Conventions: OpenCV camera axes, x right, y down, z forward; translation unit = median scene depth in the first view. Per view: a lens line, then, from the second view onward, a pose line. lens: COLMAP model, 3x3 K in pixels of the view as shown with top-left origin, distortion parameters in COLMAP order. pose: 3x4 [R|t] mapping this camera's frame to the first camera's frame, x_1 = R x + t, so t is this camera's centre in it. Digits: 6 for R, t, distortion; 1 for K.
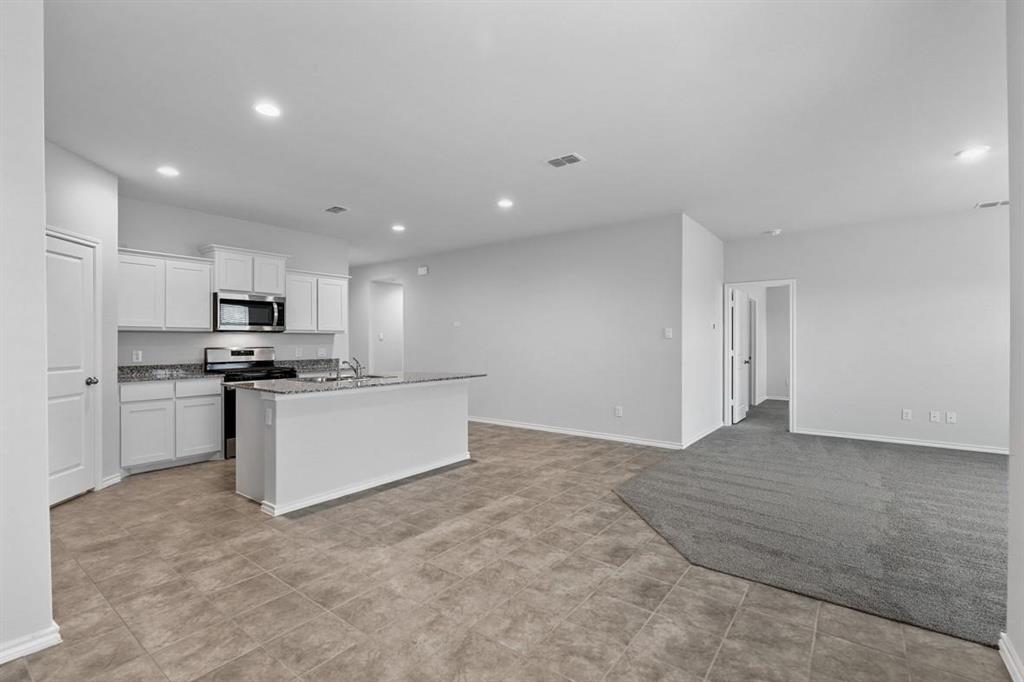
lens RADIAL K [[460.9, 0, 511.4], [0, 460.9, 340.3], [0, 0, 1]] dist [0.000641, -0.000461]
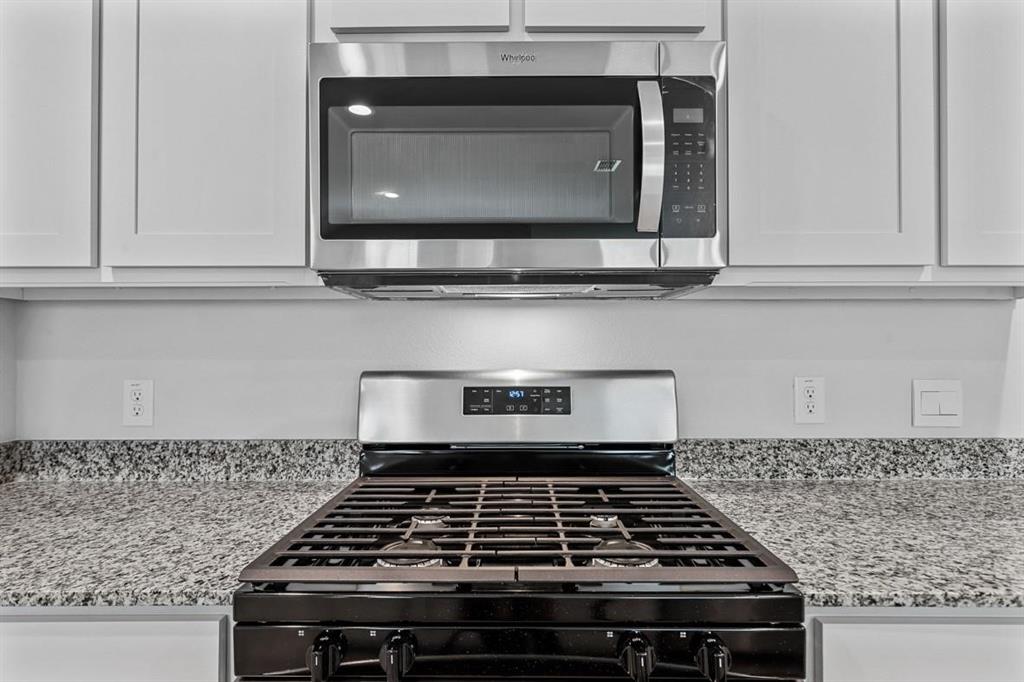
lens RADIAL K [[524.1, 0, 507.5], [0, 524.1, 344.4], [0, 0, 1]] dist [0.006371, 0.000172]
pose [[0.599817, -0.008186, -0.800095, -0.593713], [0.003205, 0.999964, -0.007828, 0.008380], [0.800131, 0.002131, 0.599822, 1.262318]]
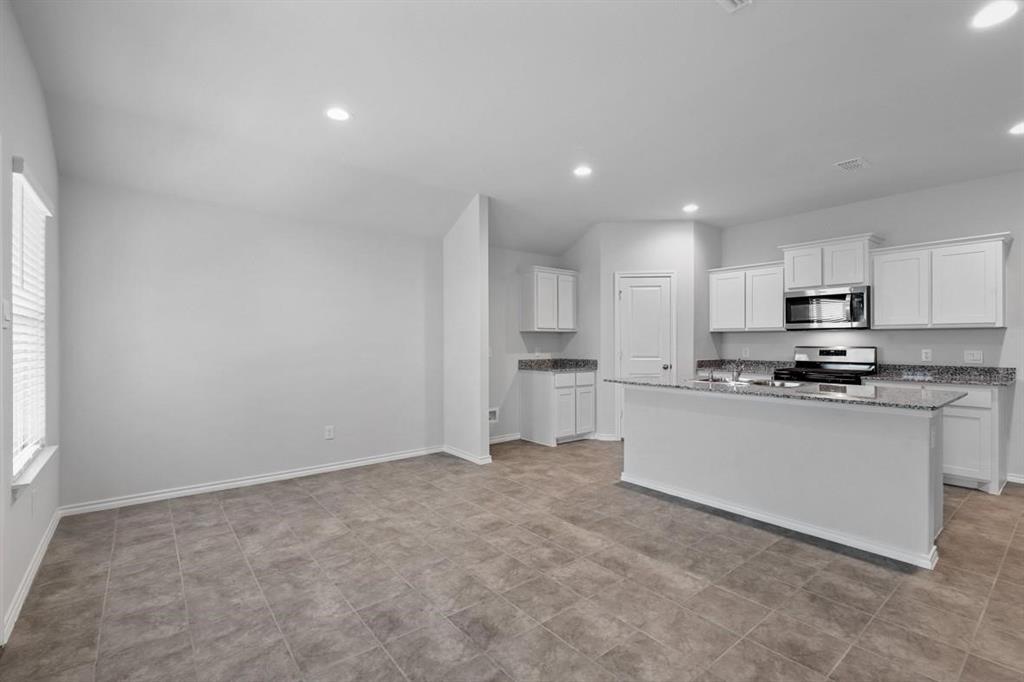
lens RADIAL K [[460.9, 0, 510.6], [0, 460.9, 340.4], [0, 0, 1]] dist [0.000641, -0.000461]
pose [[-0.243061, -0.000977, -0.970010, 0.672032], [0.003407, 0.999992, -0.001861, 0.004001], [0.970005, -0.003757, -0.243056, 0.883190]]
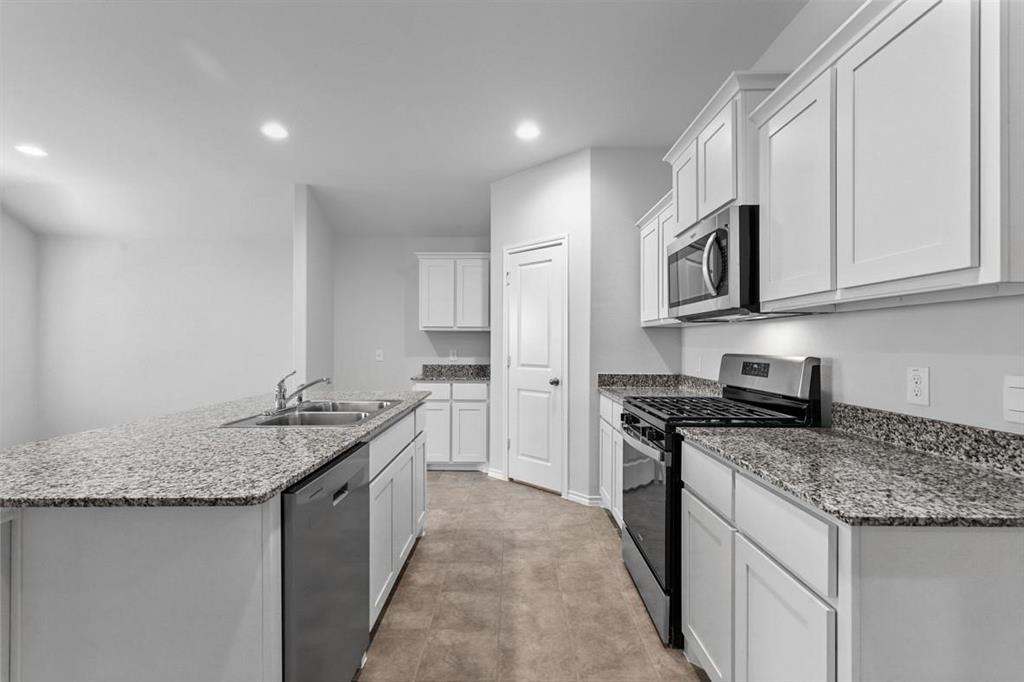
lens RADIAL K [[460.9, 0, 511.1], [0, 460.9, 343.5], [0, 0, 1]] dist [0.000641, -0.000461]
pose [[-0.797562, 0.001779, -0.603235, -0.246309], [0.002670, 0.999996, -0.000580, 0.007707], [0.603232, -0.002073, -0.797563, 1.748092]]
